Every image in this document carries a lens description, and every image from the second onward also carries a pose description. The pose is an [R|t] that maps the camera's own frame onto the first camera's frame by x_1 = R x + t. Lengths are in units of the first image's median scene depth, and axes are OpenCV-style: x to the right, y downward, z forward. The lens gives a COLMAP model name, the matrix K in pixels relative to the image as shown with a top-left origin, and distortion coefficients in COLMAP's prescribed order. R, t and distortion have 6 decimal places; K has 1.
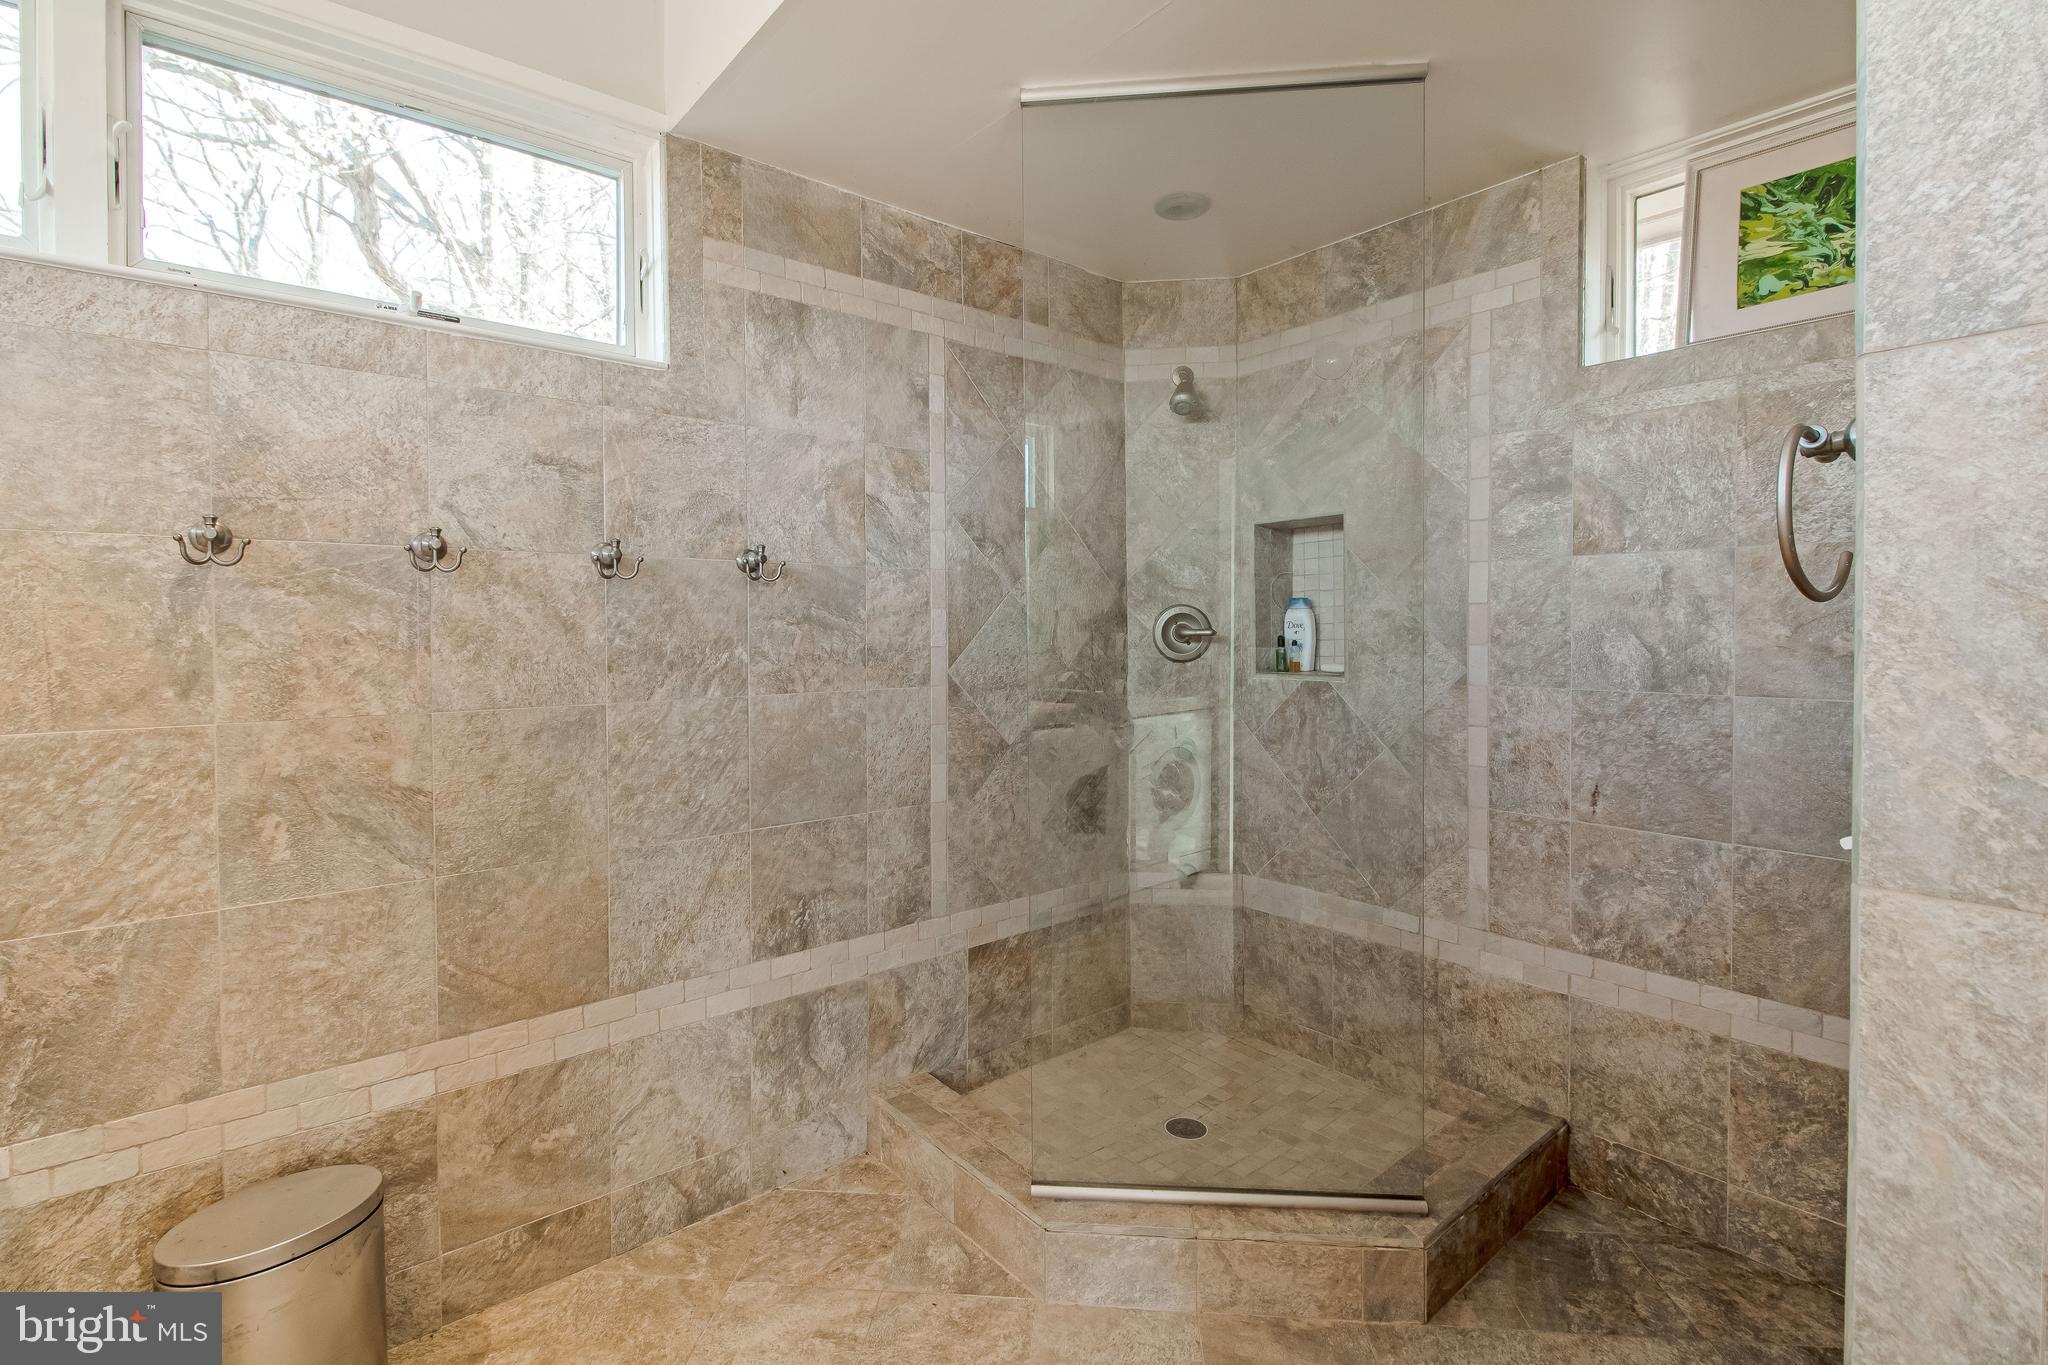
lens RADIAL K [[956.1, 0, 1030.0], [0, 956.1, 649.4], [0, 0, 1]] dist [-0.004326, -0.006766]
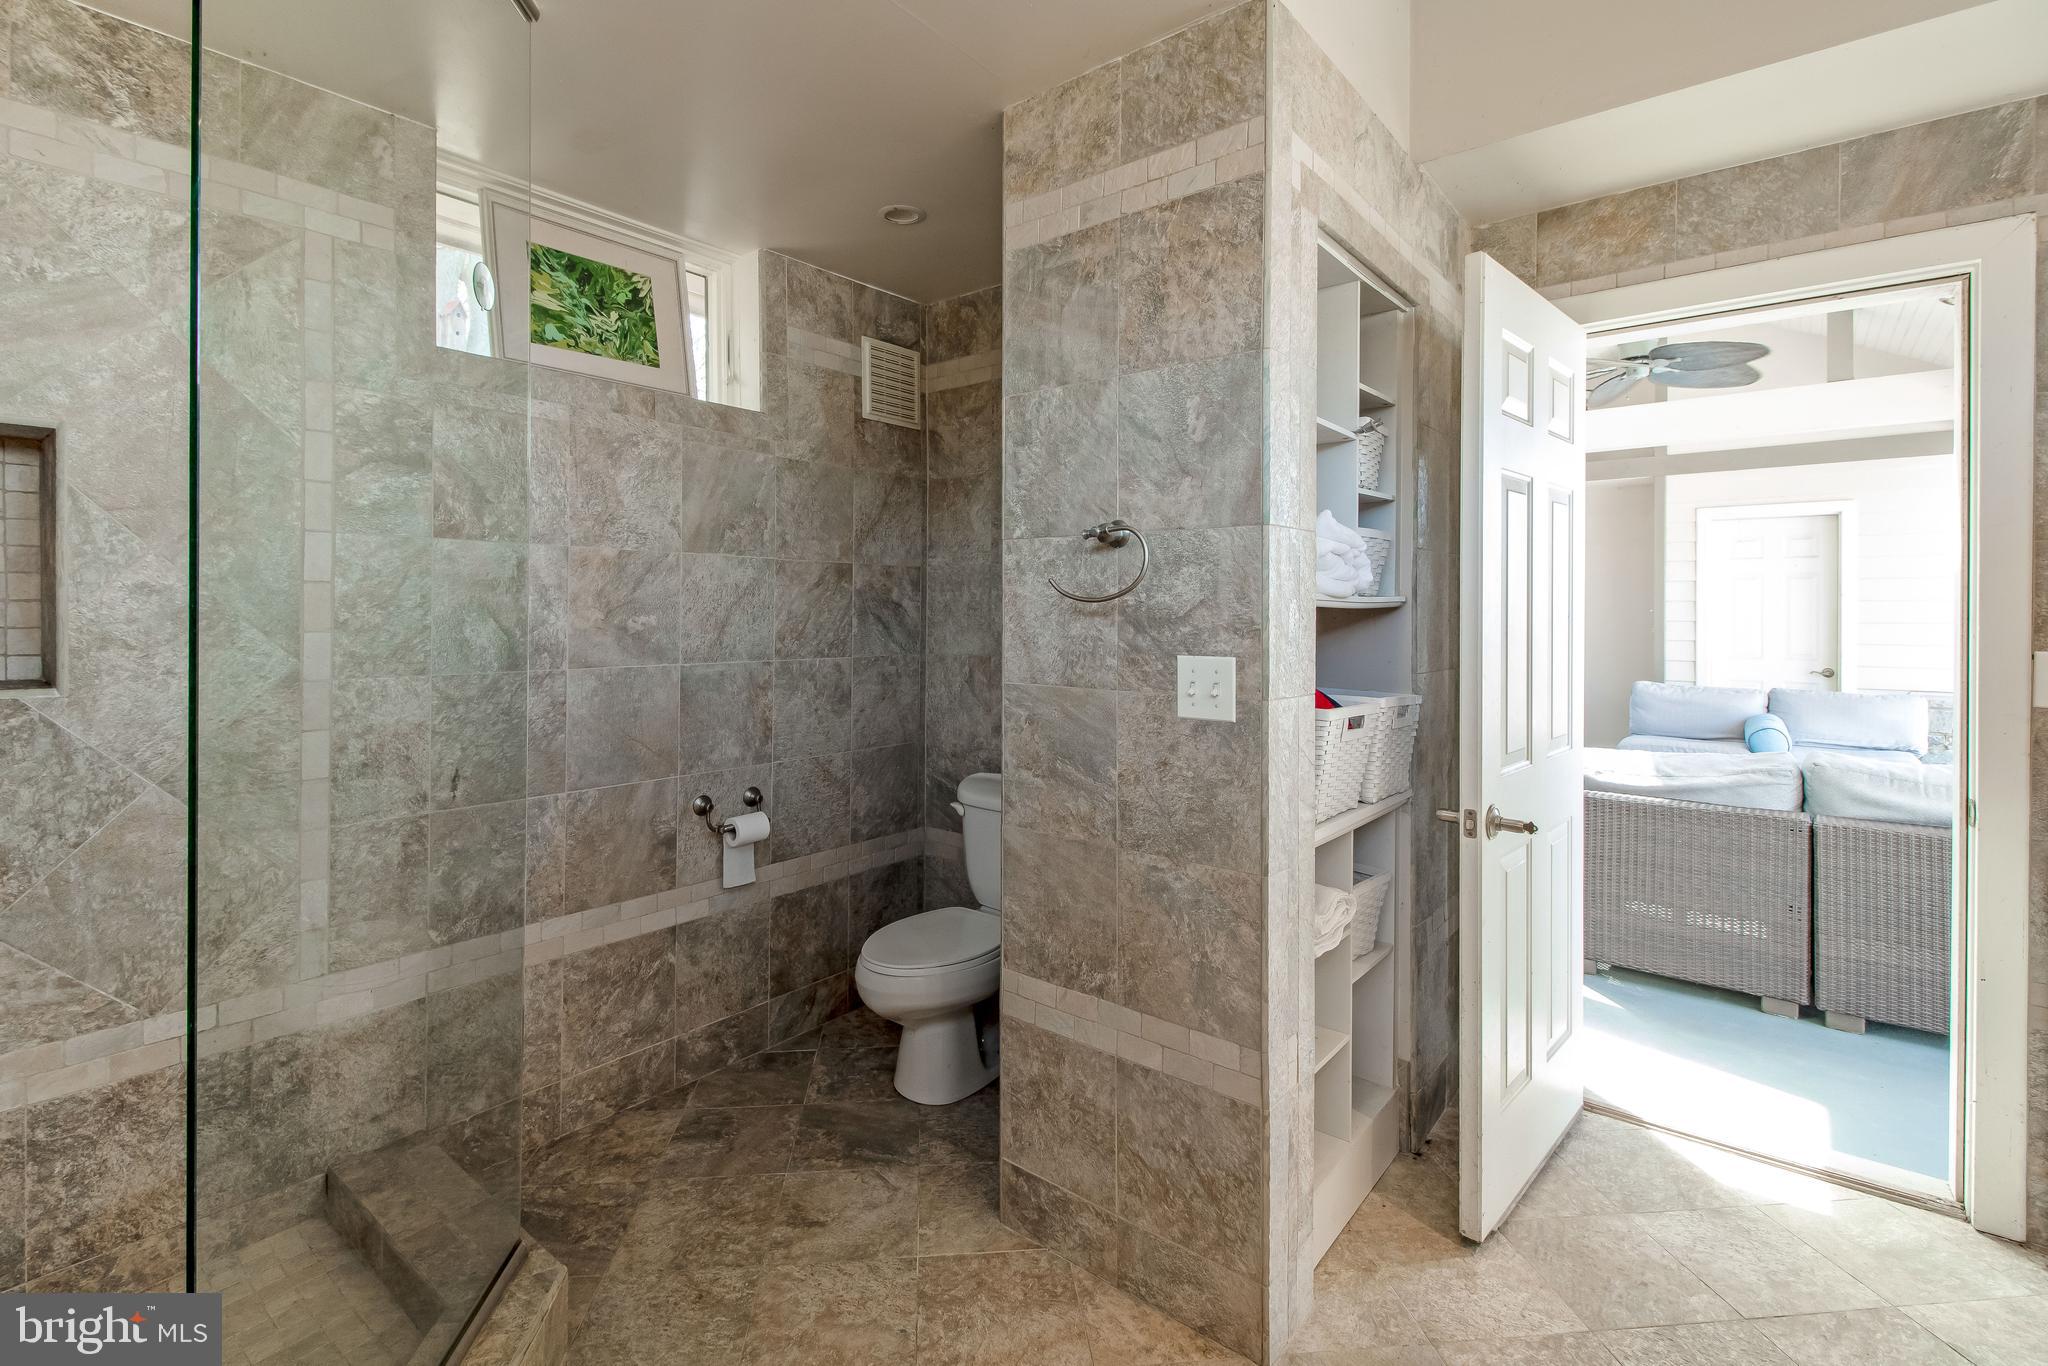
lens RADIAL K [[956.1, 0, 1003.0], [0, 956.1, 613.5], [0, 0, 1]] dist [-0.004326, -0.006766]
pose [[-0.215903, 0.002836, 0.976411, -0.503954], [0.017979, 0.999838, 0.001071, -0.011728], [-0.976249, 0.017786, -0.215919, 0.649167]]
